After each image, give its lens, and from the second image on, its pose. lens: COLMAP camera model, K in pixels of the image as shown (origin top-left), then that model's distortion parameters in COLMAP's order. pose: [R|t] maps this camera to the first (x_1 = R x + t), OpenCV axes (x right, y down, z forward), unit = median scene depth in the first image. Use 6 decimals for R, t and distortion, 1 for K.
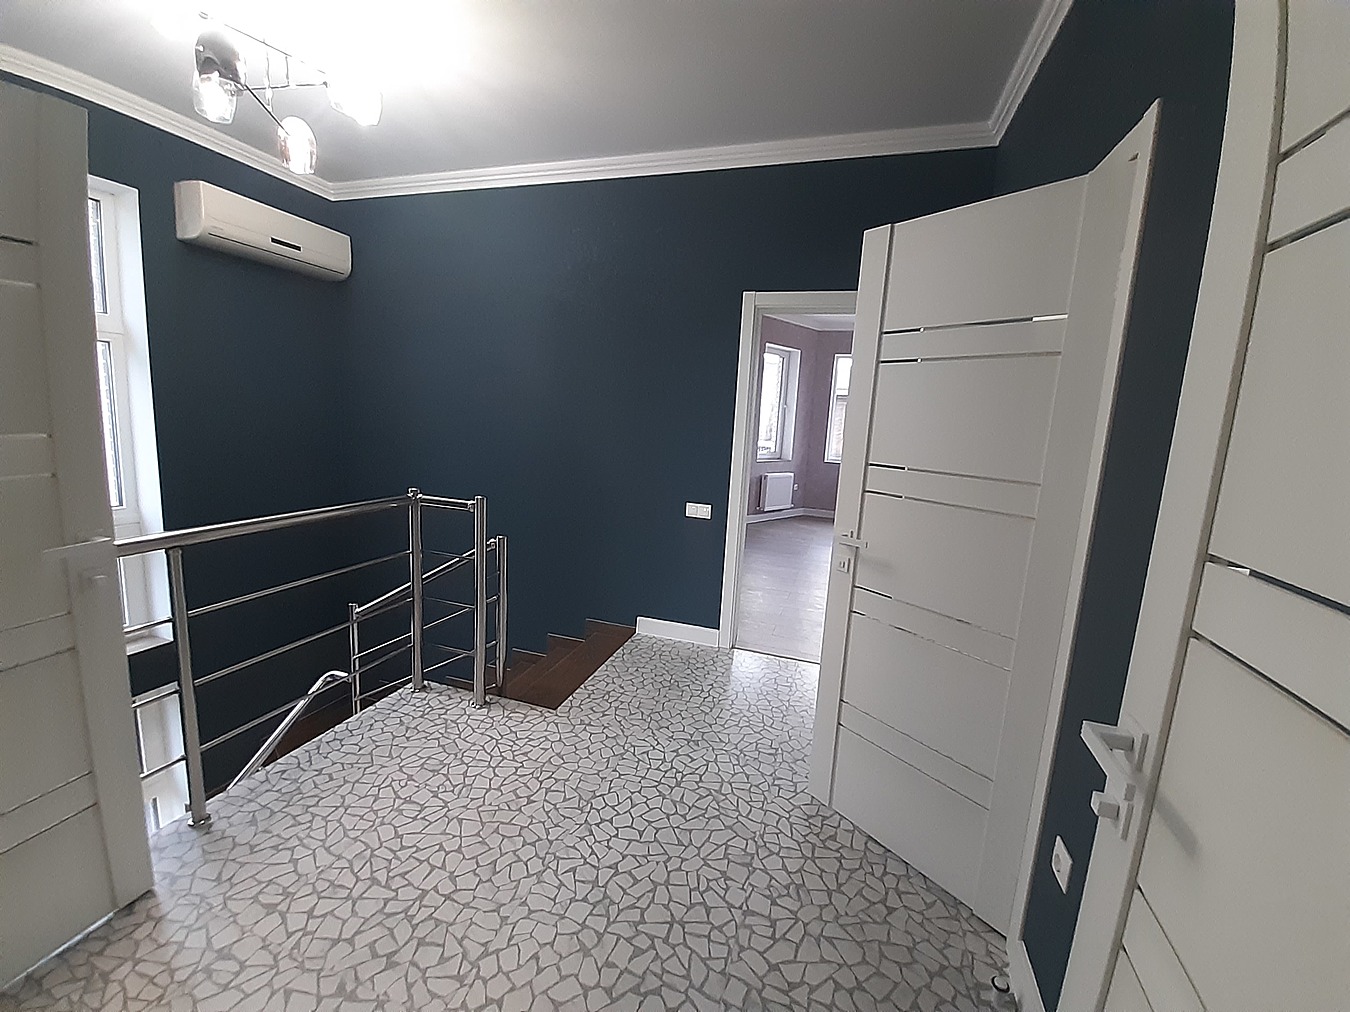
lens RADIAL K [[534.7, 0, 691.6], [0, 534.7, 496.4], [0, 0, 1]] dist [0.018837, -0.016296]
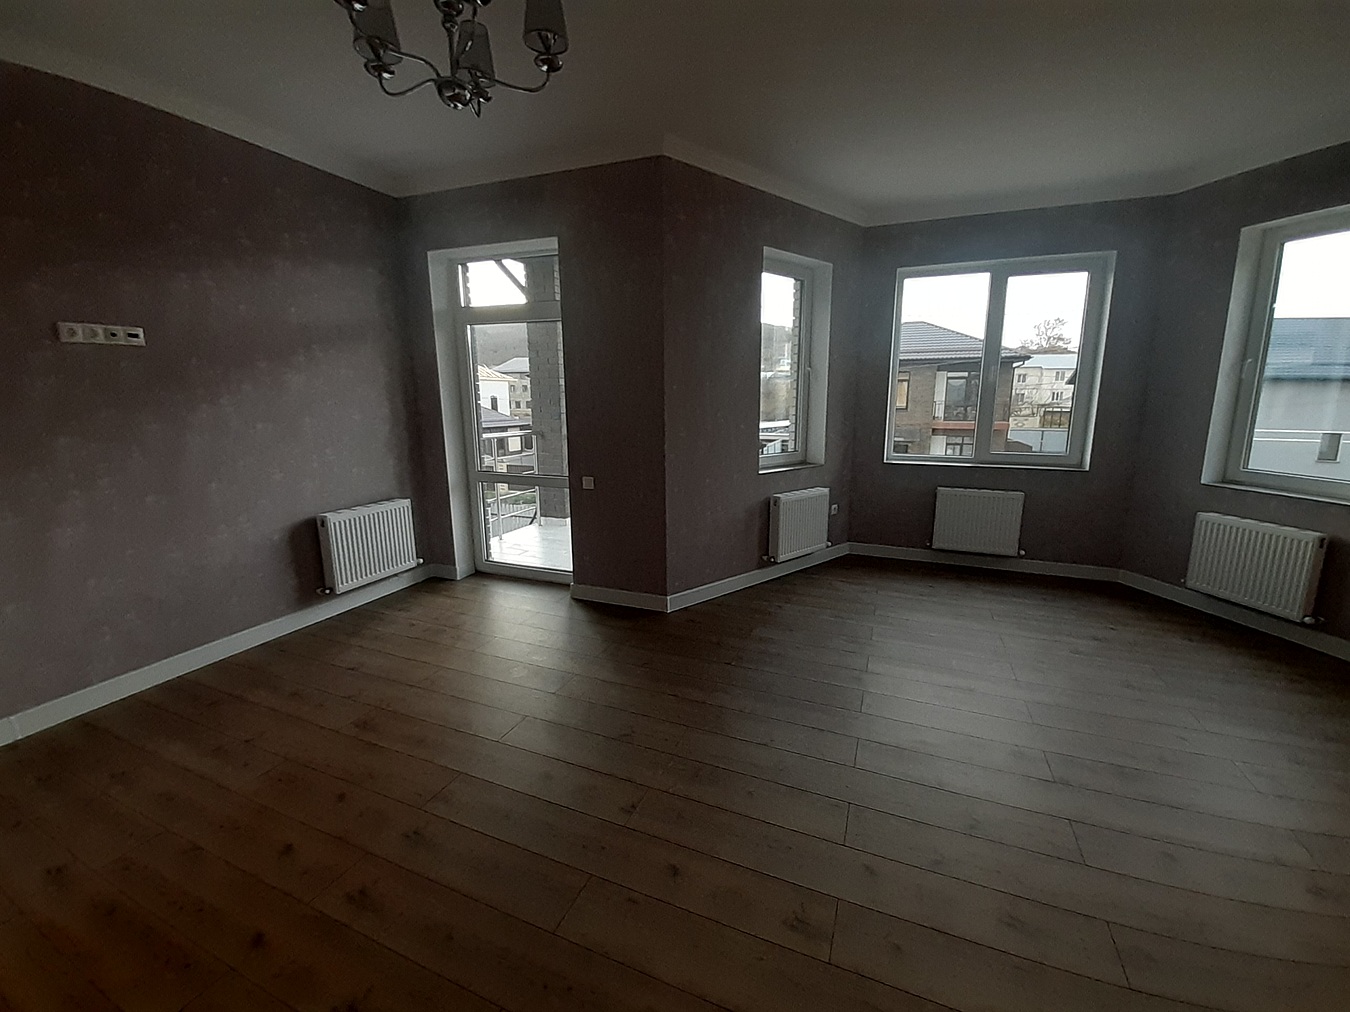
lens RADIAL K [[534.7, 0, 691.6], [0, 534.7, 496.4], [0, 0, 1]] dist [0.018837, -0.016296]
pose [[0.994809, -0.042993, -0.092232, 0.098704], [0.046365, 0.998320, 0.034734, -0.060298], [0.090584, -0.038830, 0.995132, 0.424634]]
